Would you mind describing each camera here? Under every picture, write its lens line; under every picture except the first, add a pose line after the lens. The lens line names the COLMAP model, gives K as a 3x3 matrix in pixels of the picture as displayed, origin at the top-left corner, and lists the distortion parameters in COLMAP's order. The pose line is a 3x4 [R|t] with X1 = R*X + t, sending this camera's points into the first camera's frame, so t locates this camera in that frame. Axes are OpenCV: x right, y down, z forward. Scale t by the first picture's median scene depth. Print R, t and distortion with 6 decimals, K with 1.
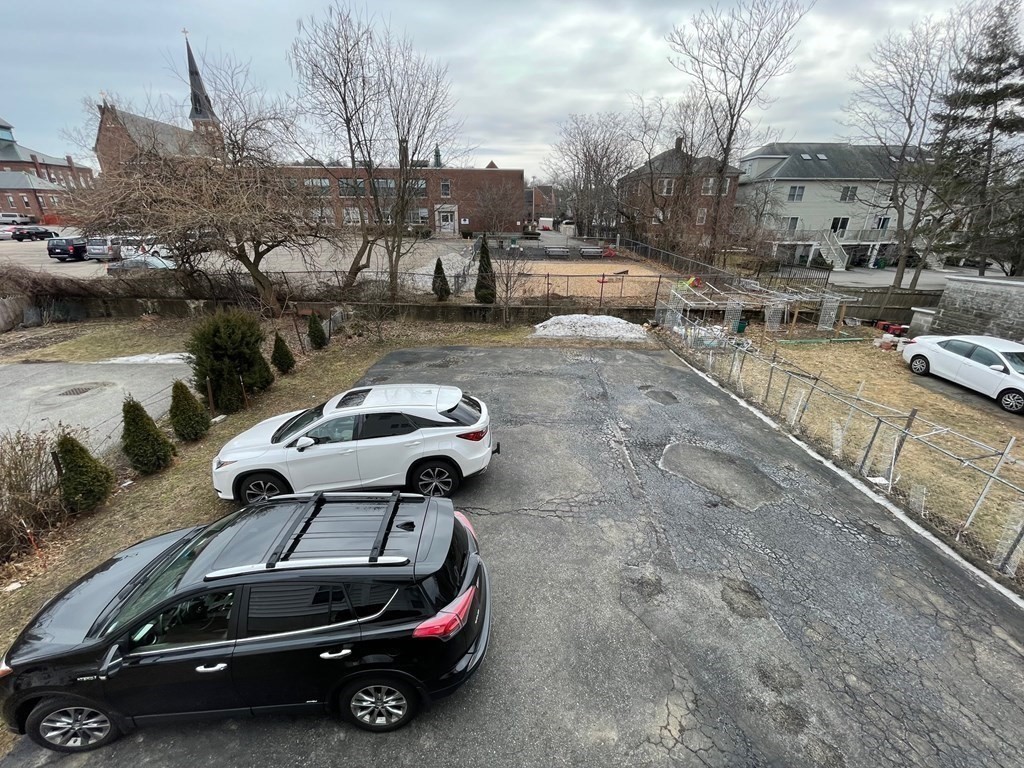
lens RADIAL K [[413.5, 0, 507.9], [0, 413.5, 381.9], [0, 0, 1]] dist [-0.003674, 0.000974]
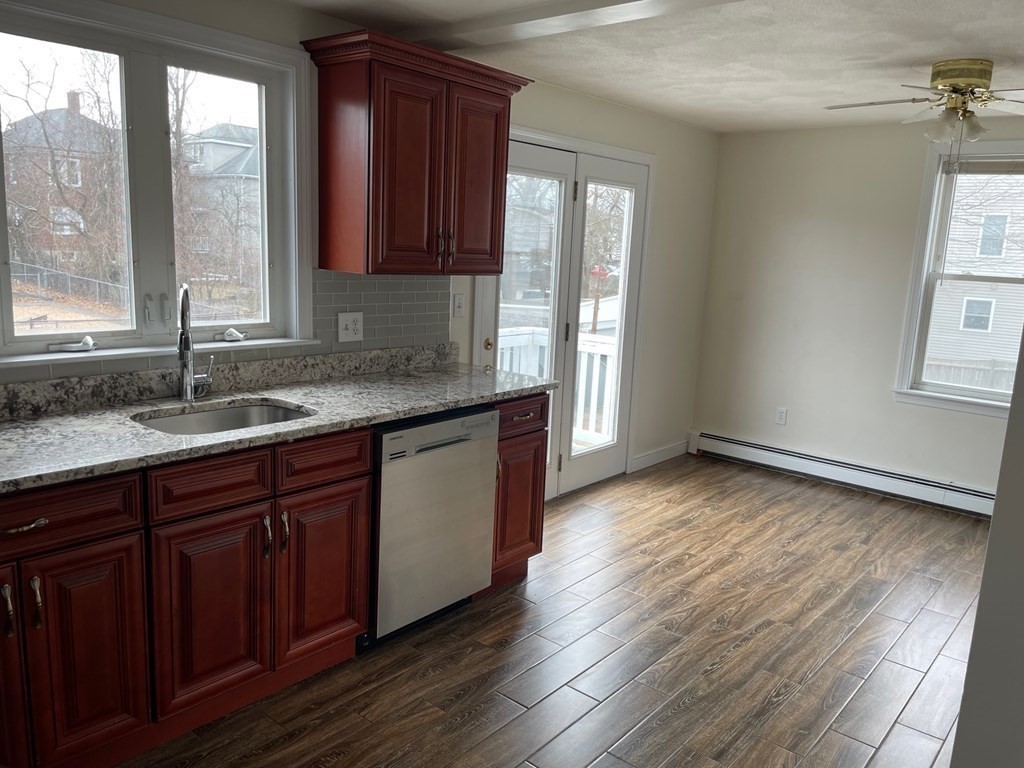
lens RADIAL K [[776.6, 0, 521.0], [0, 776.6, 383.6], [0, 0, 1]] dist [0.083087, -0.108007]
pose [[0.642878, -0.113871, 0.757457, -0.144883], [0.245679, 0.967295, -0.063098, 0.055043], [-0.725499, 0.226656, 0.649829, -0.169304]]
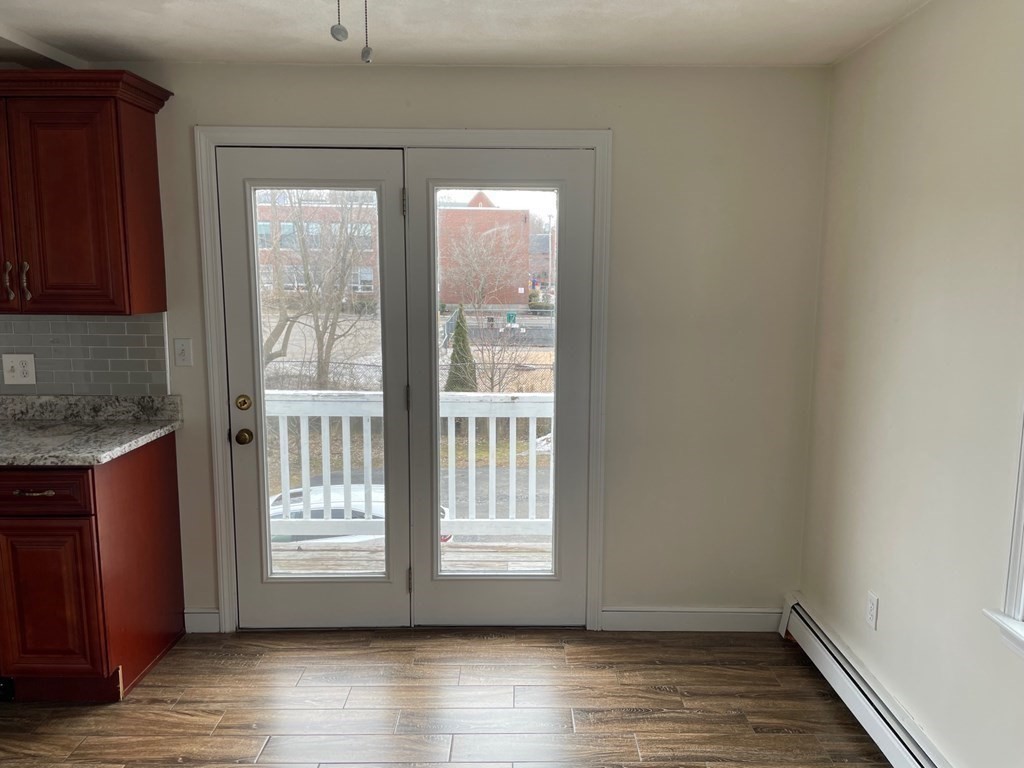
lens RADIAL K [[776.6, 0, 515.5], [0, 776.6, 390.1], [0, 0, 1]] dist [0.083087, -0.108007]
pose [[0.999981, -0.001384, 0.006075, 0.022339], [0.002764, 0.972380, -0.233387, 0.063968], [-0.005585, 0.233400, 0.972365, -0.189303]]
